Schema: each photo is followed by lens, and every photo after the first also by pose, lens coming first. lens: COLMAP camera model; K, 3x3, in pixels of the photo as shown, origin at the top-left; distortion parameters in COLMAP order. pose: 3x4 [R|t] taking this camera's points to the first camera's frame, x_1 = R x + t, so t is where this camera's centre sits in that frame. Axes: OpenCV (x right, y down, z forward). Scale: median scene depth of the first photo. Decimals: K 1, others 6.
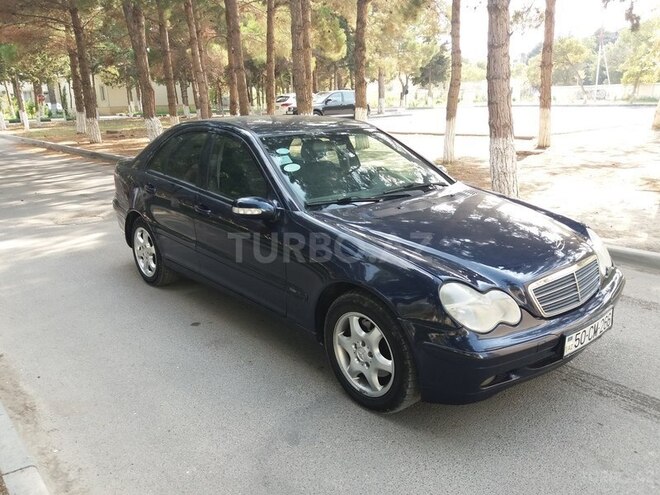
lens RADIAL K [[529.1, 0, 330.0], [0, 529.1, 247.5], [0, 0, 1]] dist [-0.007385, -0.005914]
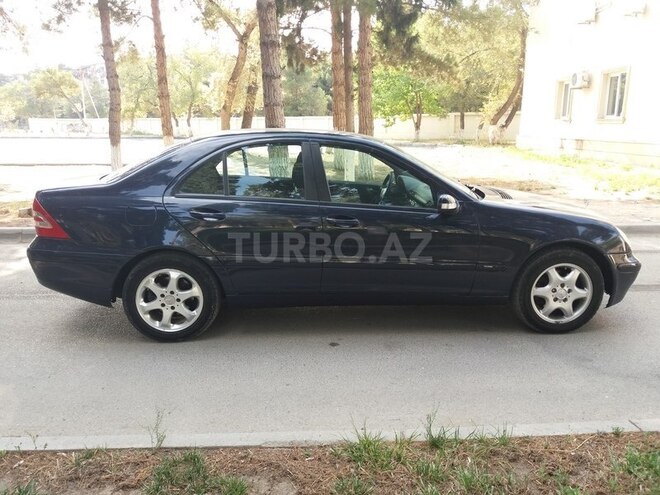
lens RADIAL K [[529.1, 0, 330.0], [0, 529.1, 247.5], [0, 0, 1]] dist [-0.007385, -0.005914]
pose [[0.632368, -0.149108, 0.760183, -1.336681], [0.193775, 0.980552, 0.031138, -0.075593], [-0.750041, 0.127614, 0.648963, 0.537949]]
